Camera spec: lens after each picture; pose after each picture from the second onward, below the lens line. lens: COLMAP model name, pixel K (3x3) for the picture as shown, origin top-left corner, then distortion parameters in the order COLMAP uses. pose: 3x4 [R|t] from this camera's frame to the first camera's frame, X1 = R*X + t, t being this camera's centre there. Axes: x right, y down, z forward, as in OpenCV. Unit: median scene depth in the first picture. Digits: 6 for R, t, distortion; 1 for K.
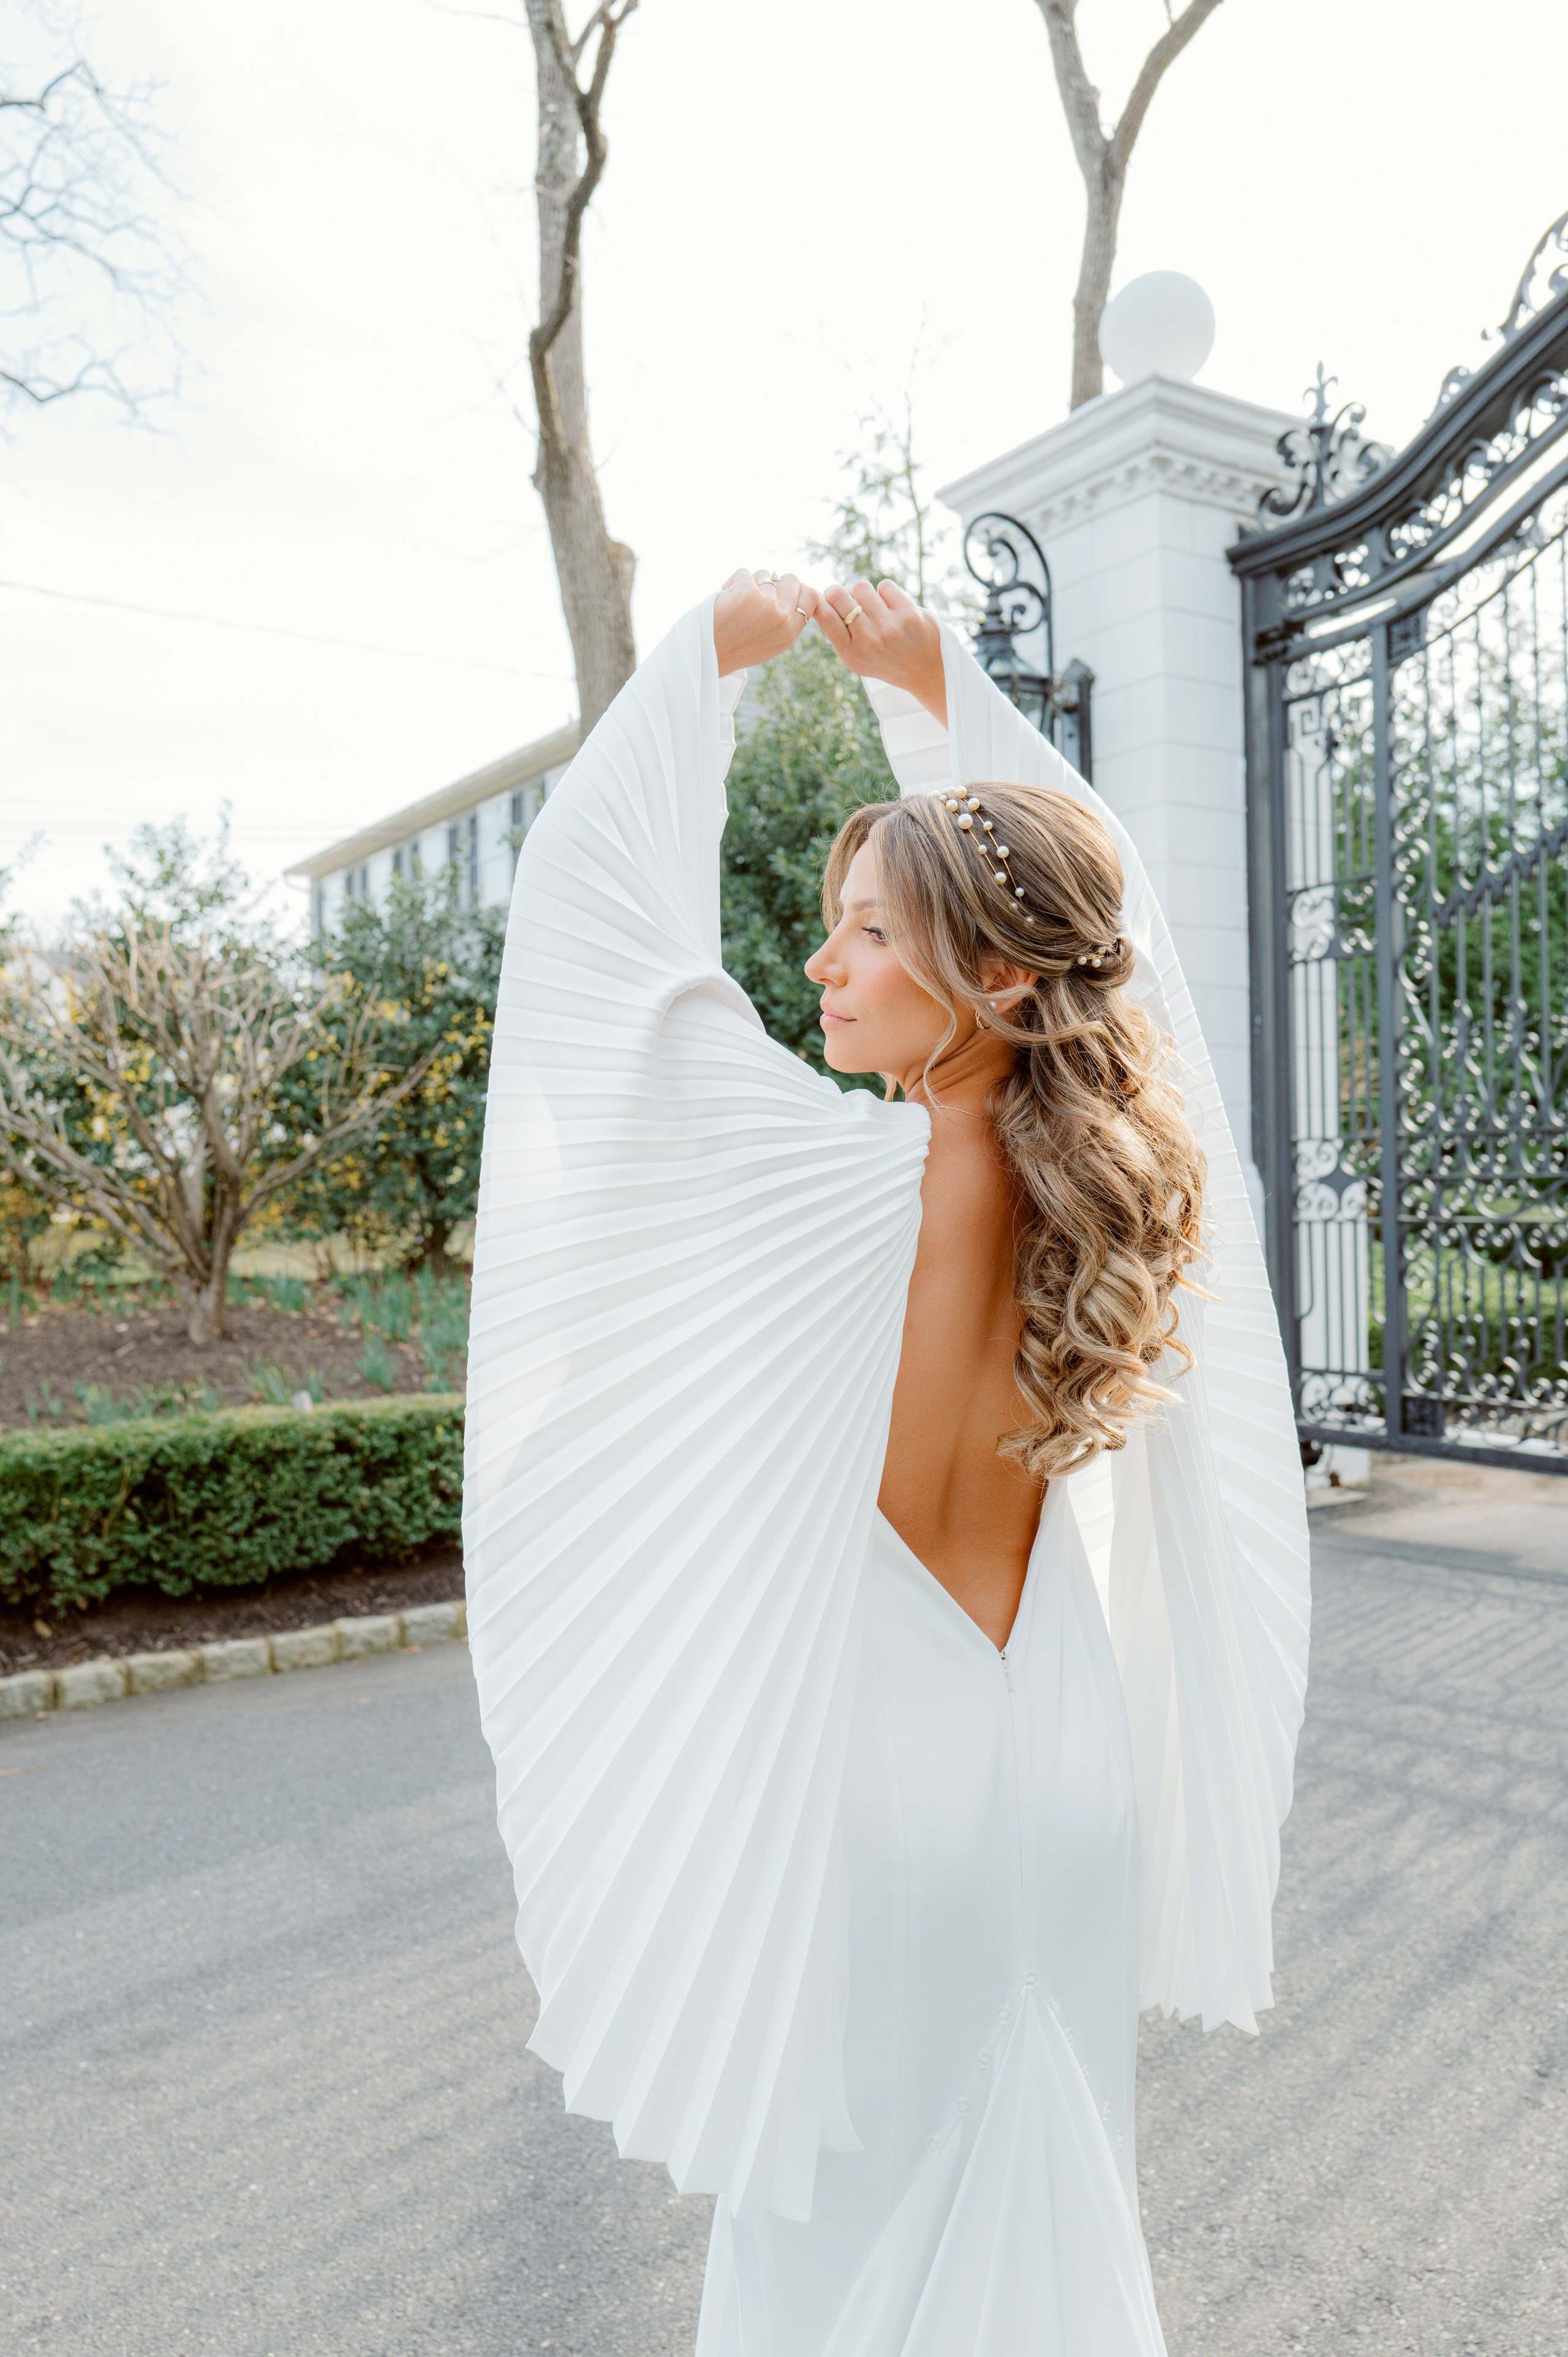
lens RADIAL K [[1754.4, 0, 784.0], [0, 1754.4, 1178.5], [0, 0, 1]] dist [-0.028817, -0.007251]
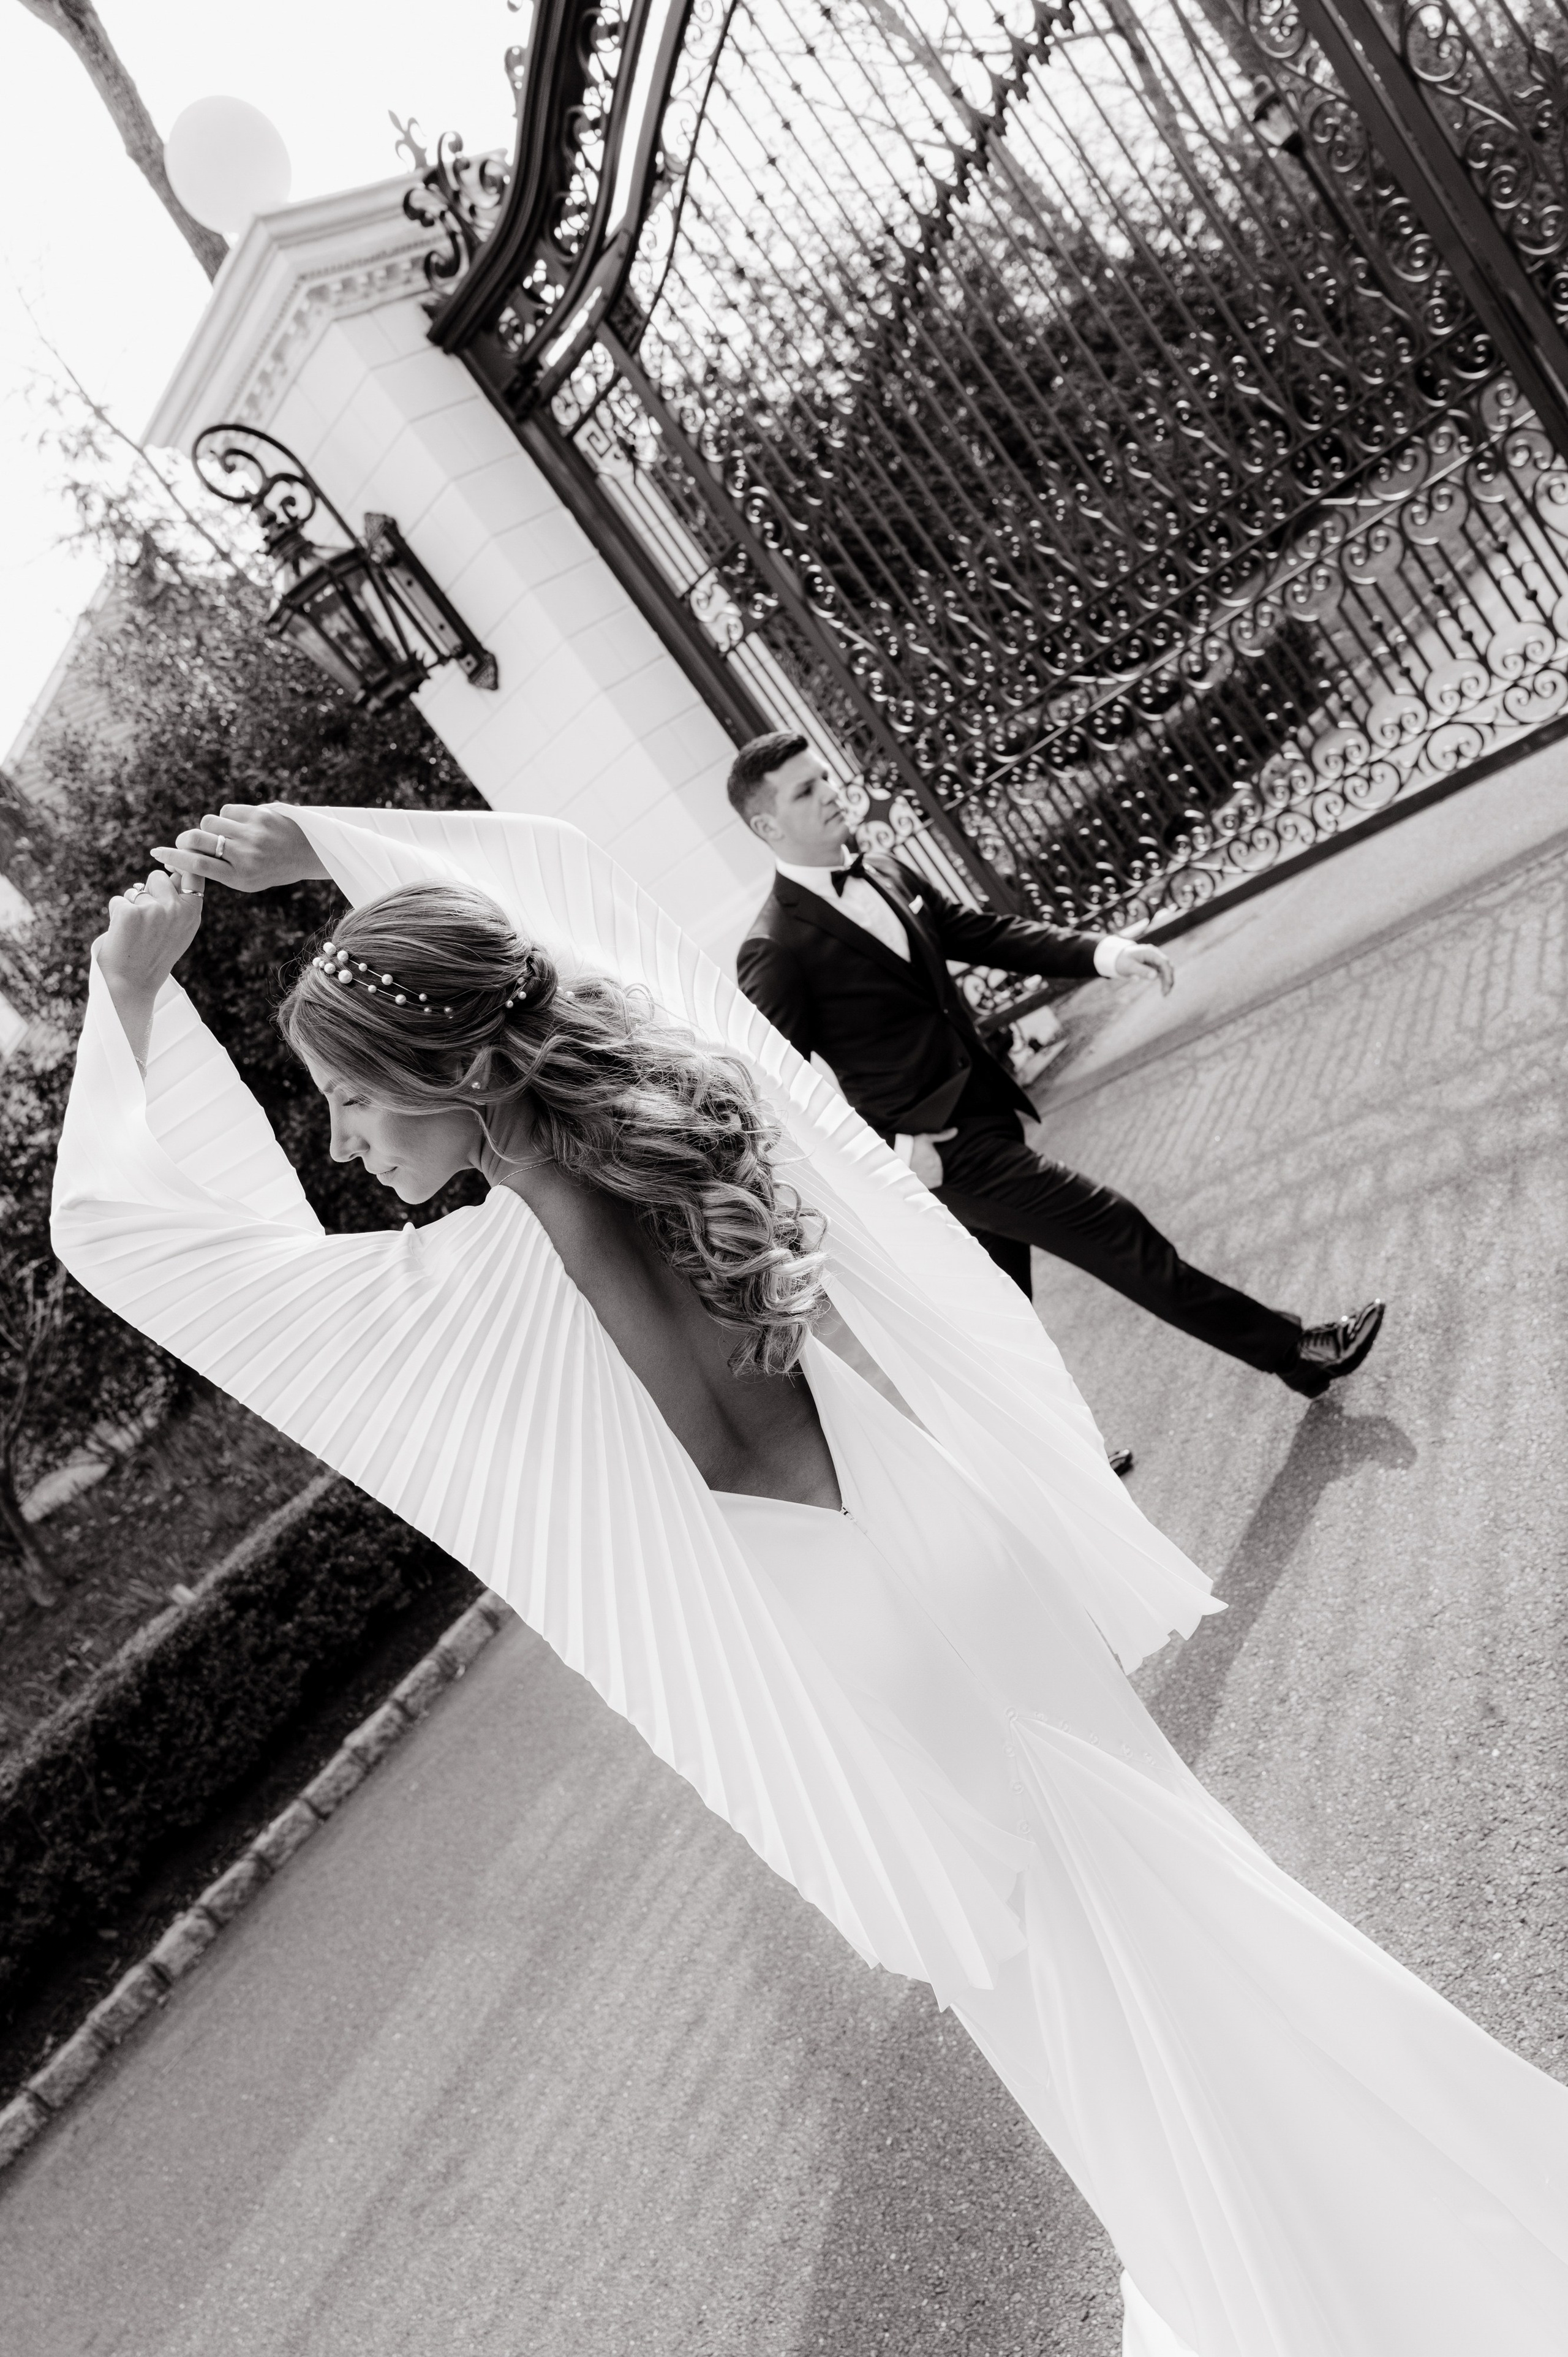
lens RADIAL K [[1768.1, 0, 784.0], [0, 1768.1, 1178.5], [0, 0, 1]] dist [-0.081611, 0.121344]
pose [[0.797034, -0.590673, 0.125865, 0.010590], [0.571988, 0.805183, 0.156560, -0.018222], [-0.193820, -0.052790, 0.979616, -0.025115]]
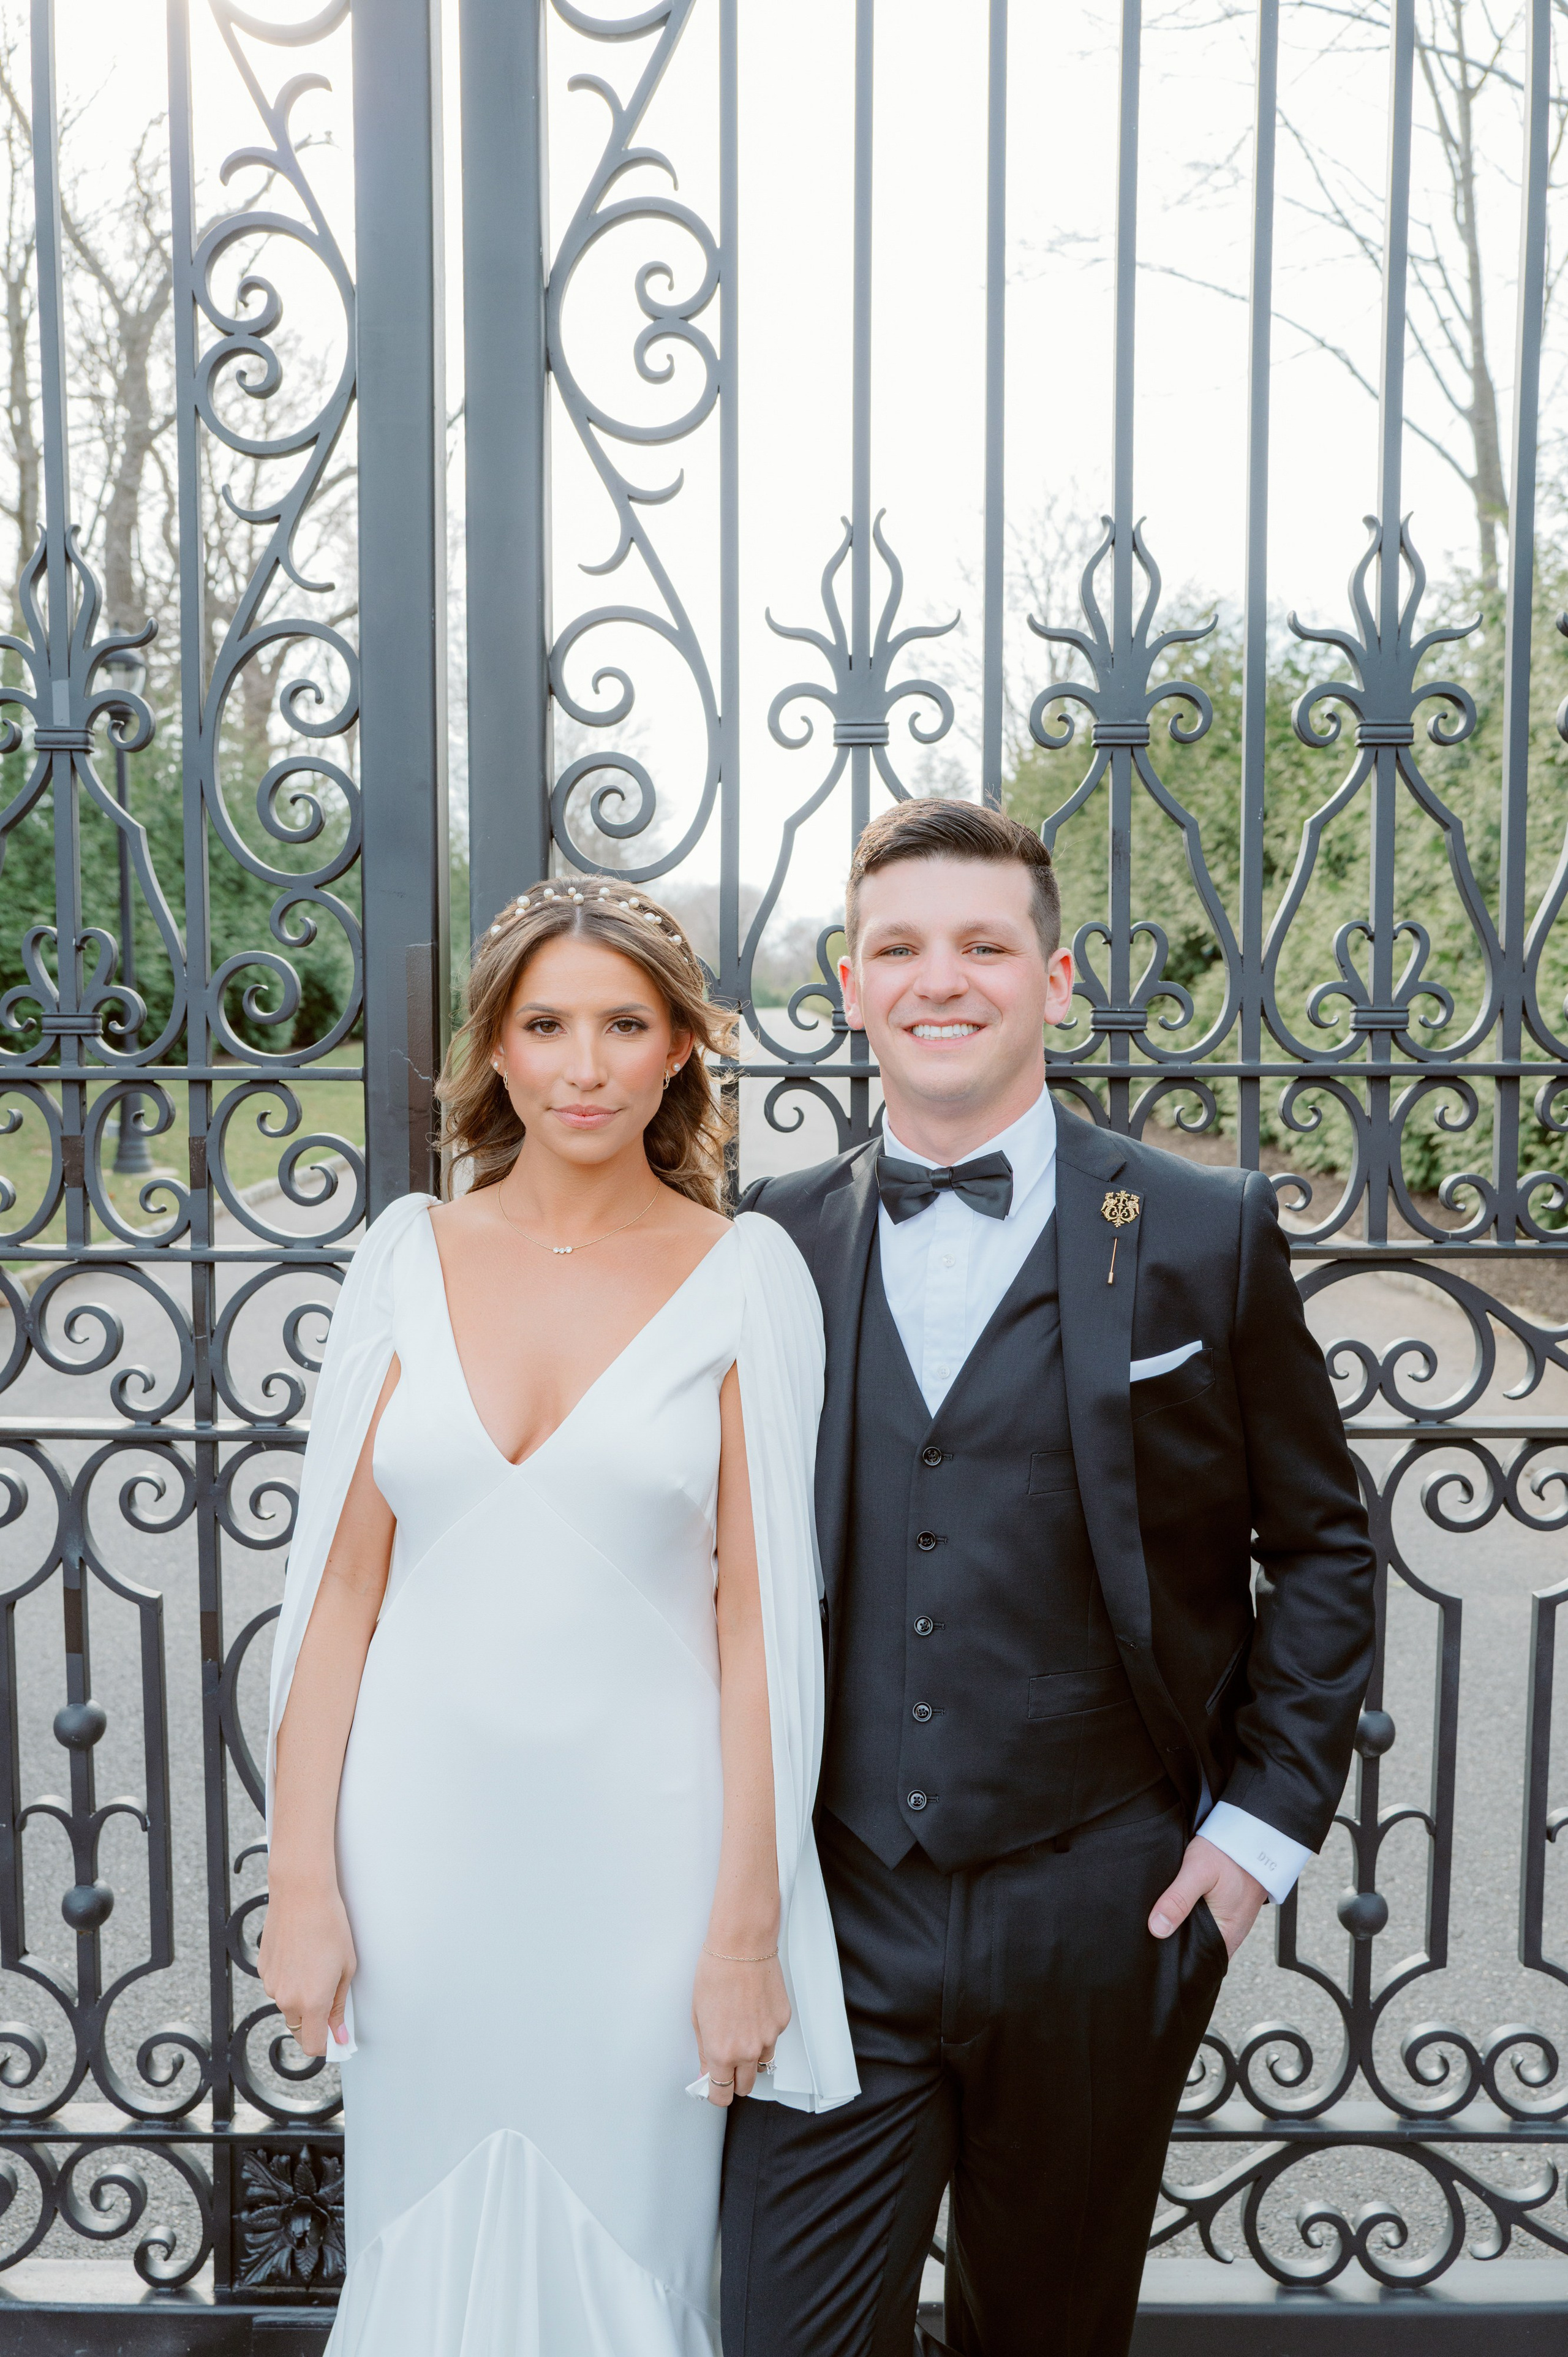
lens RADIAL K [[1918.0, 0, 738.3], [0, 1918.0, 1159.6], [0, 0, 1]] dist [-0.058678, 0.119171]
pose [[0.553529, -0.057234, 0.830861, 0.361385], [-0.014198, 0.996842, 0.078127, -0.037126], [-0.832709, -0.055042, 0.550968, 0.466290]]
